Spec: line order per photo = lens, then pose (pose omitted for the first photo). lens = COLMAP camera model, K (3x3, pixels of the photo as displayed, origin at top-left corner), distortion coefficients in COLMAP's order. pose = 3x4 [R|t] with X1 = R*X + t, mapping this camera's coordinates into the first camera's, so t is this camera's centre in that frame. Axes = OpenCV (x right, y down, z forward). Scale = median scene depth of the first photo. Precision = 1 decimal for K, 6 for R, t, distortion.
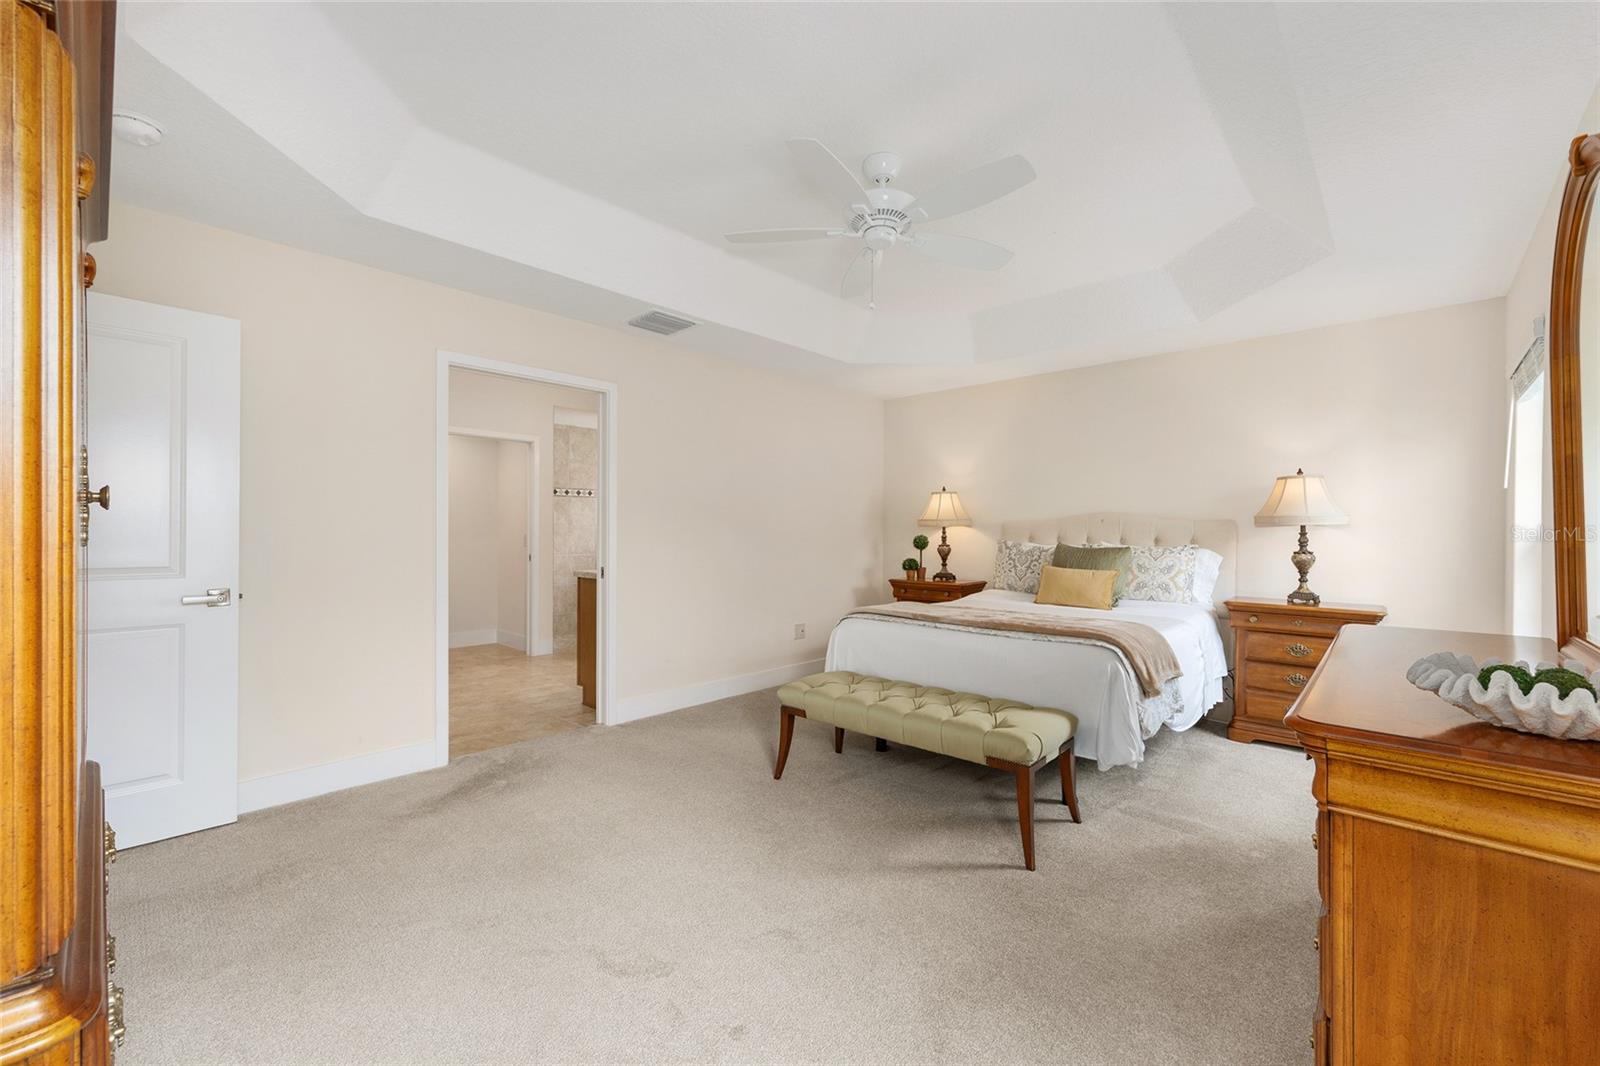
lens RADIAL K [[645.0, 0, 800.0], [0, 645.0, 533.0], [0, 0, 1]] dist [0.000129, 0.000081]
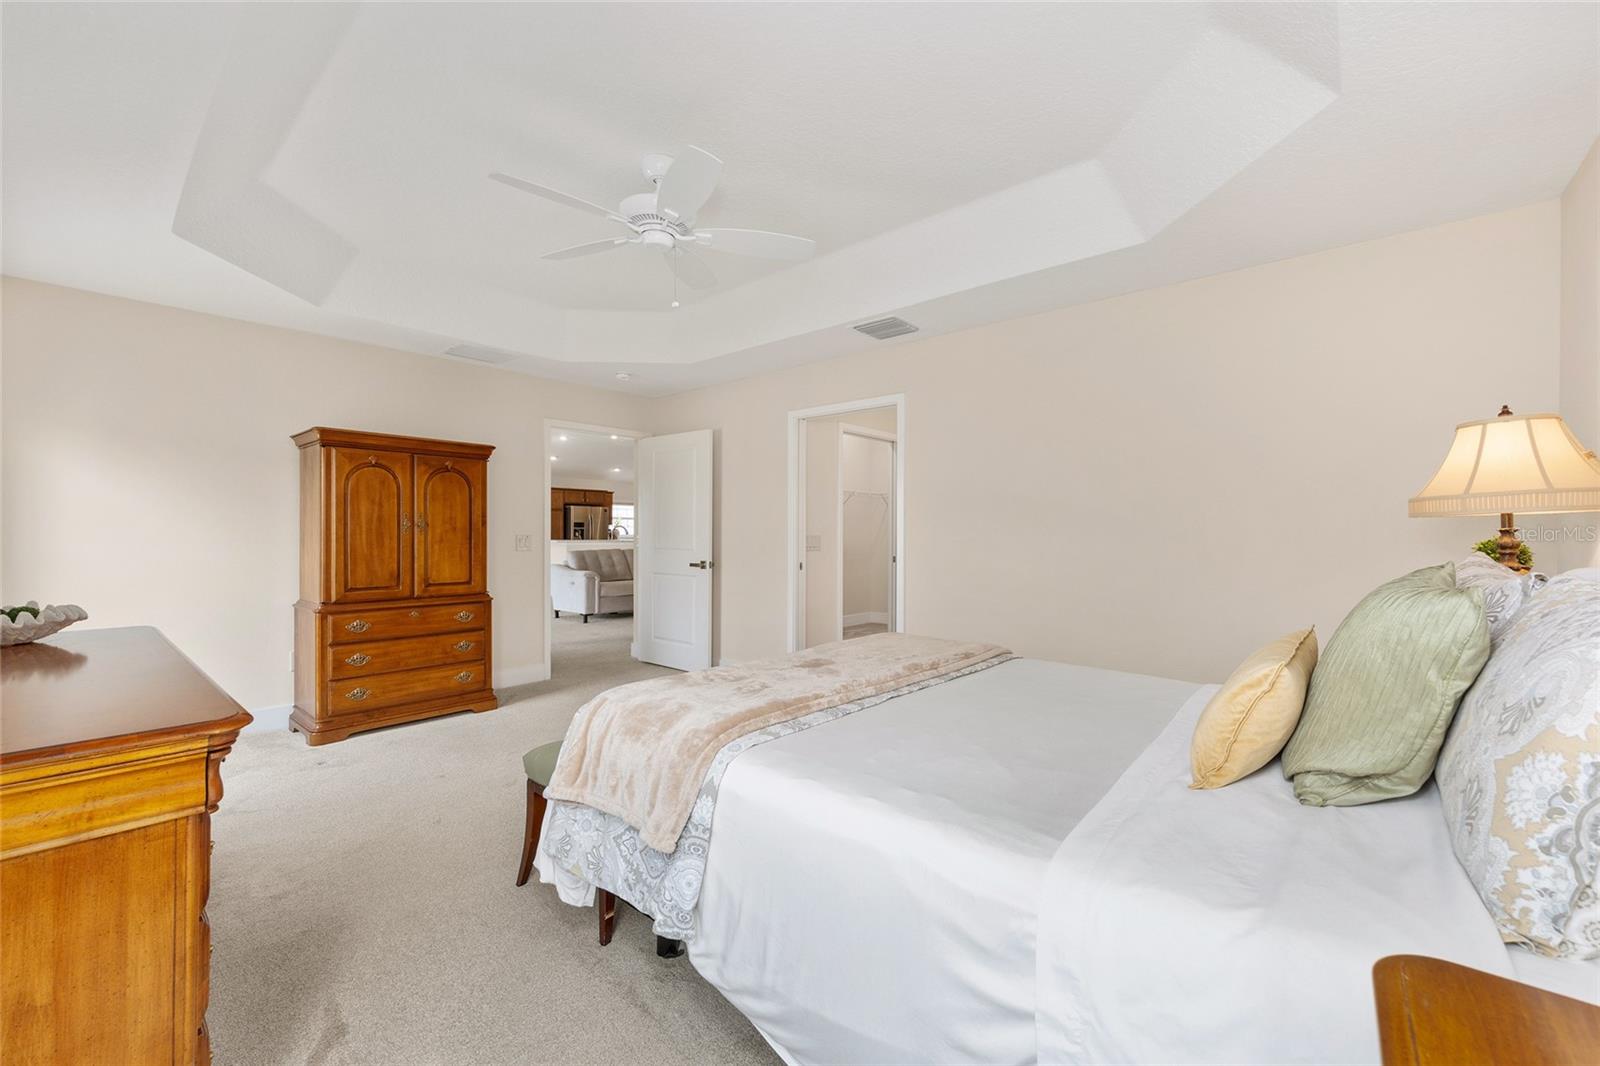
lens RADIAL K [[645.0, 0, 800.0], [0, 645.0, 533.0], [0, 0, 1]] dist [0.000129, 0.000081]
pose [[0.042356, -0.009154, -0.999061, 0.578512], [-0.004031, 0.999948, -0.009333, 0.007018], [0.999094, 0.004423, 0.042317, 0.592193]]
